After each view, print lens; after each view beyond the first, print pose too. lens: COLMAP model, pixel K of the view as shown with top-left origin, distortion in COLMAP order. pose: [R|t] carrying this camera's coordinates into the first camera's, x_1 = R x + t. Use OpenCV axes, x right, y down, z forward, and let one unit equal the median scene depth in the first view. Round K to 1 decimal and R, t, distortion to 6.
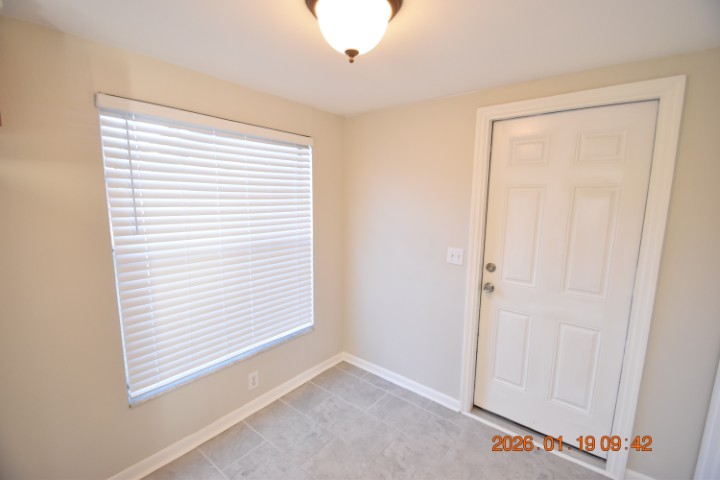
lens RADIAL K [[316.0, 0, 362.5], [0, 316.0, 238.0], [0, 0, 1]] dist [-0.001676, -0.004428]
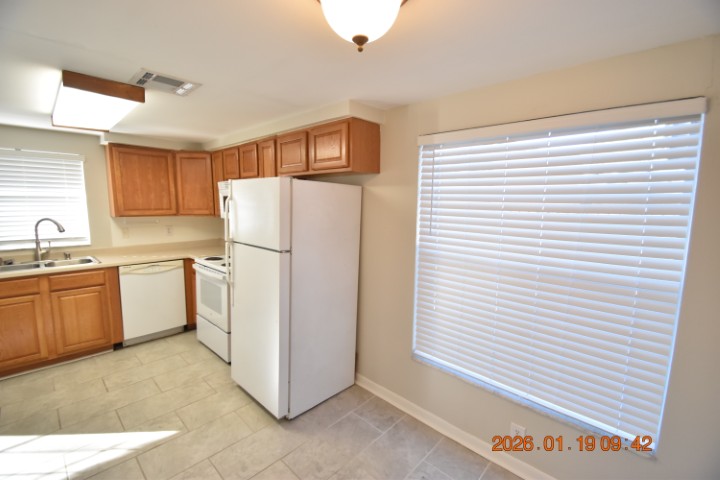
lens RADIAL K [[316.0, 0, 358.0], [0, 316.0, 240.1], [0, 0, 1]] dist [-0.001676, -0.004428]
pose [[-0.098055, 0.091985, -0.990921, 0.467251], [-0.155746, 0.982032, 0.106571, -0.063688], [0.982918, 0.164782, -0.081967, 0.604110]]
